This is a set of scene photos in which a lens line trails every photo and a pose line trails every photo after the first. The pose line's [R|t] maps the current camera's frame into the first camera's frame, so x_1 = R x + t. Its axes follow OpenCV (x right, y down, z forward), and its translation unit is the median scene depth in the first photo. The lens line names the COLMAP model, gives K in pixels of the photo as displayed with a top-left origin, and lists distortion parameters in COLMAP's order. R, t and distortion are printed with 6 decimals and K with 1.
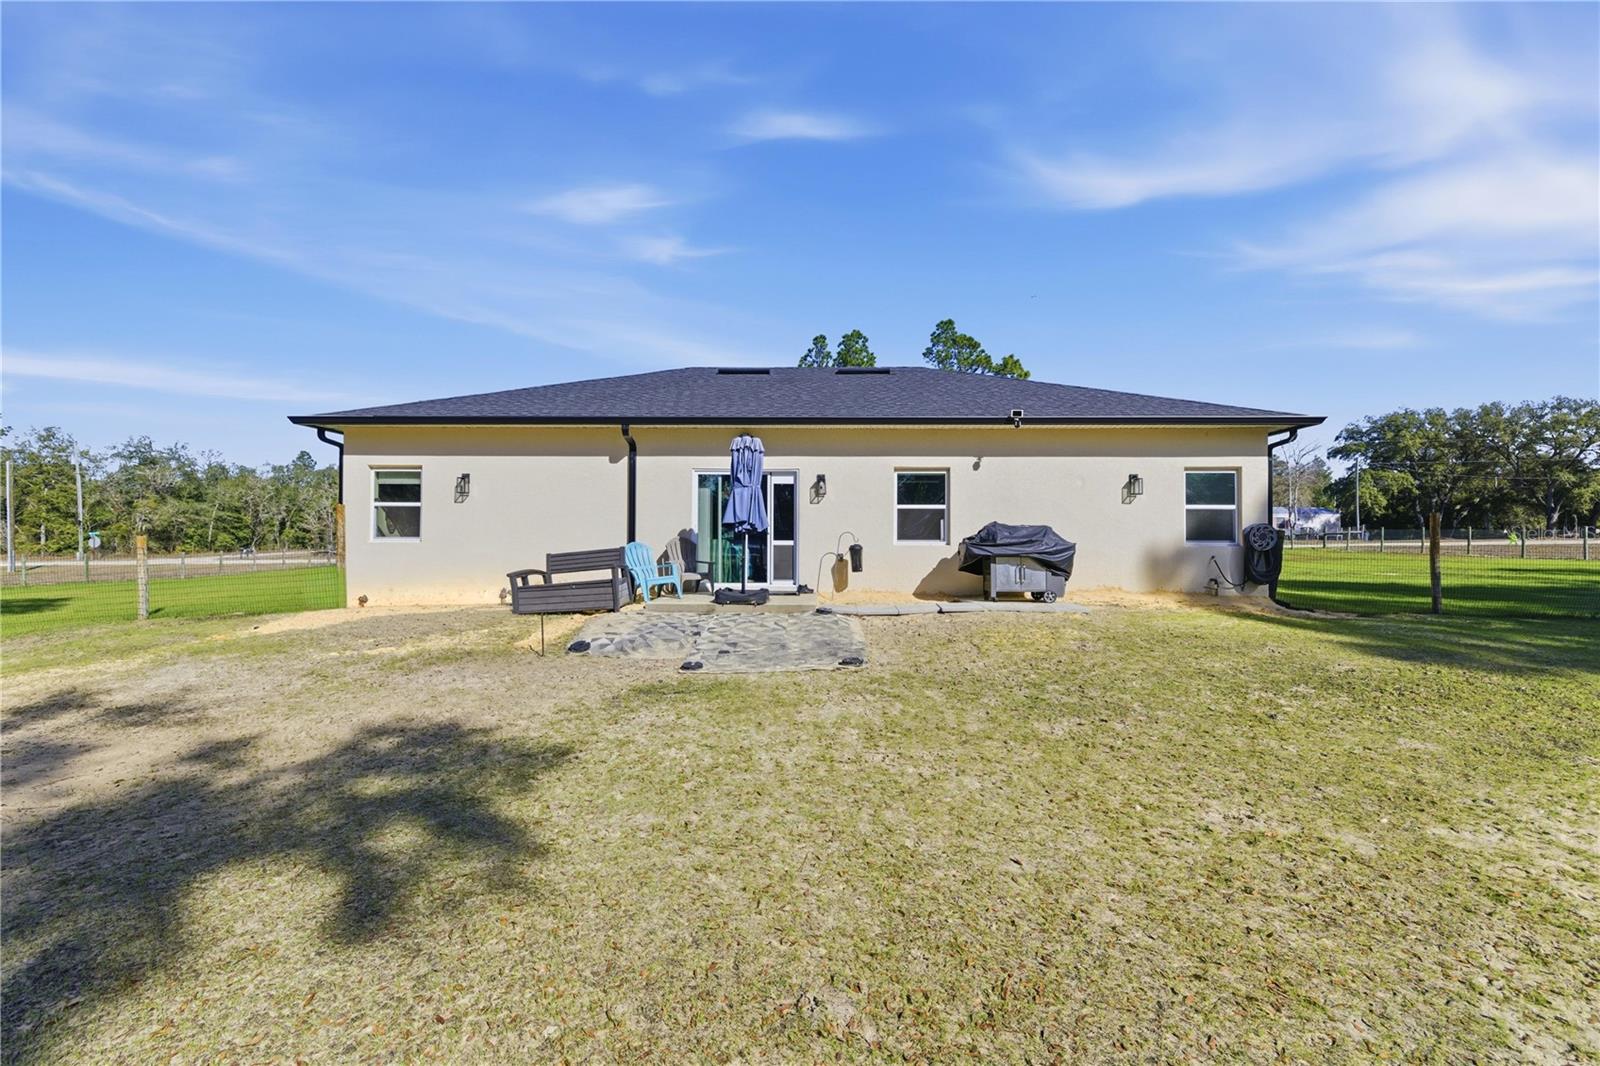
lens RADIAL K [[675.6, 0, 802.0], [0, 675.6, 535.1], [0, 0, 1]] dist [-0.001710, -0.000212]
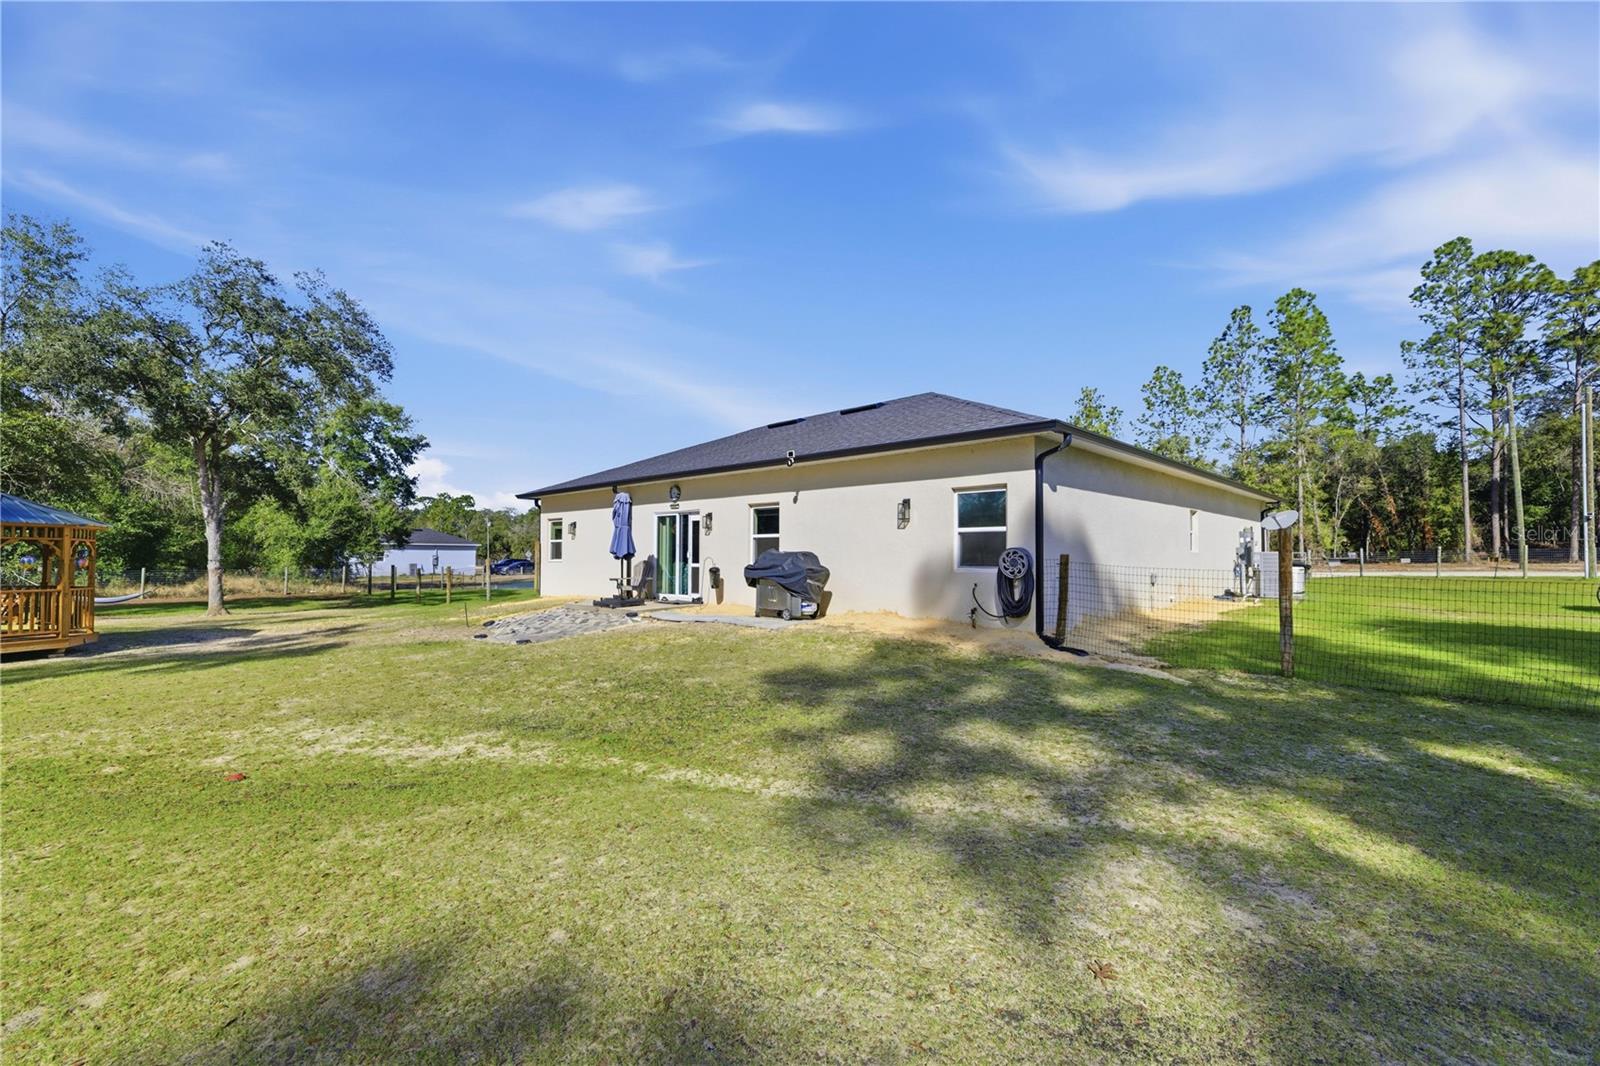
lens RADIAL K [[675.6, 0, 802.0], [0, 675.6, 537.8], [0, 0, 1]] dist [-0.001710, -0.000212]
pose [[0.738170, -0.018697, -0.674355, 1.040413], [0.009501, 0.999805, -0.017319, -0.016816], [0.674547, 0.006377, 0.738204, 0.156725]]
